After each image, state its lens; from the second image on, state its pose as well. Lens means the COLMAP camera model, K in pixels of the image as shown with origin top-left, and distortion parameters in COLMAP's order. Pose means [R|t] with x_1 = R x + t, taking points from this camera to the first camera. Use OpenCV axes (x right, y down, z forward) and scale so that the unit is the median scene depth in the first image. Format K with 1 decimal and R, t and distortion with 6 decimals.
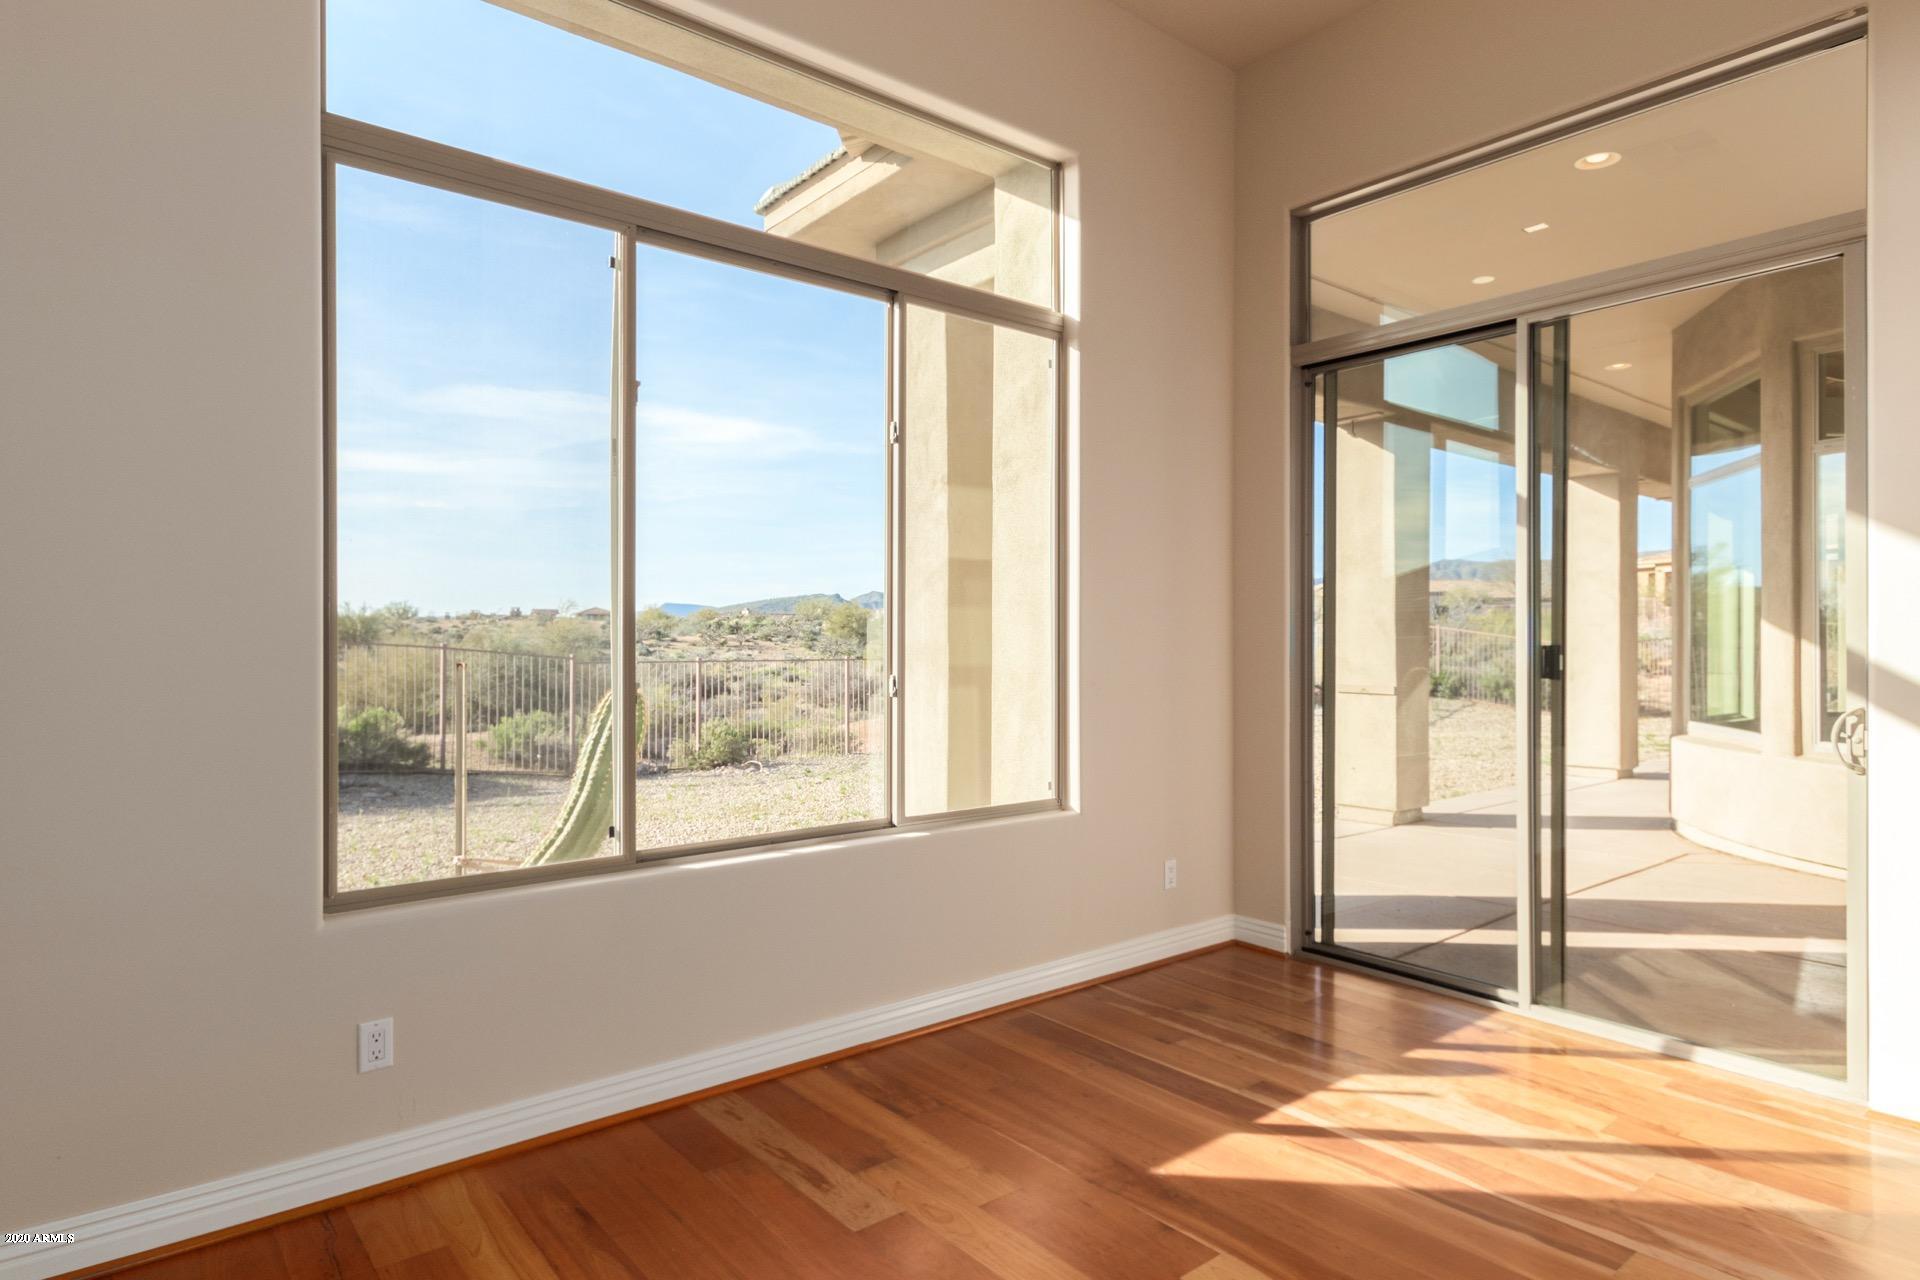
lens RADIAL K [[1076.2, 0, 960.0], [0, 1076.2, 640.0], [0, 0, 1]] dist [0.001068, -0.000480]
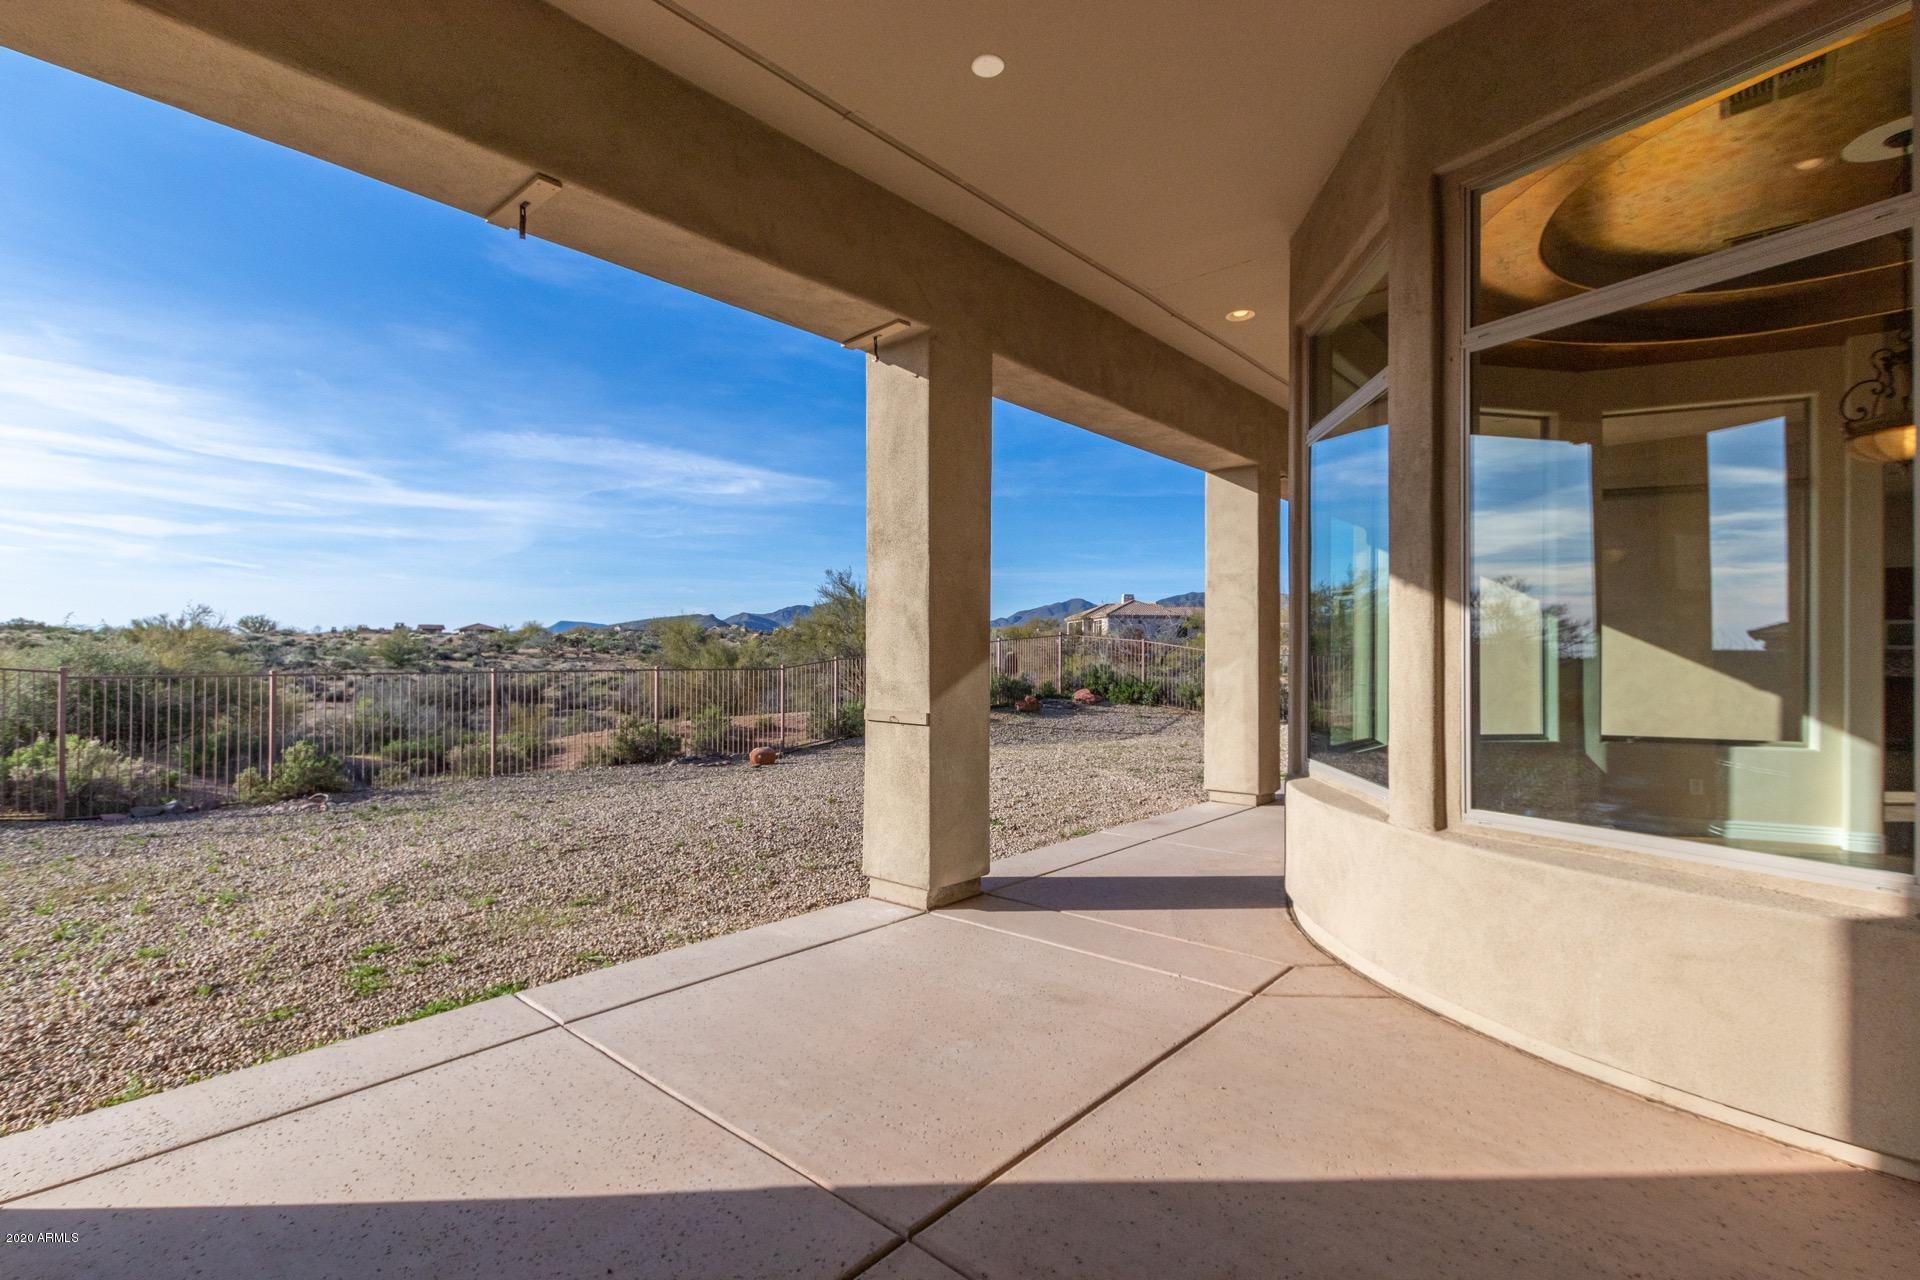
lens RADIAL K [[884.2, 0, 959.3], [0, 884.2, 648.8], [0, 0, 1]] dist [0.002543, 0.000549]
pose [[0.985592, 0.003040, 0.169116, 0.313225], [-0.002192, 0.999984, -0.005200, 0.003430], [-0.169129, 0.004754, 0.985583, 0.407187]]
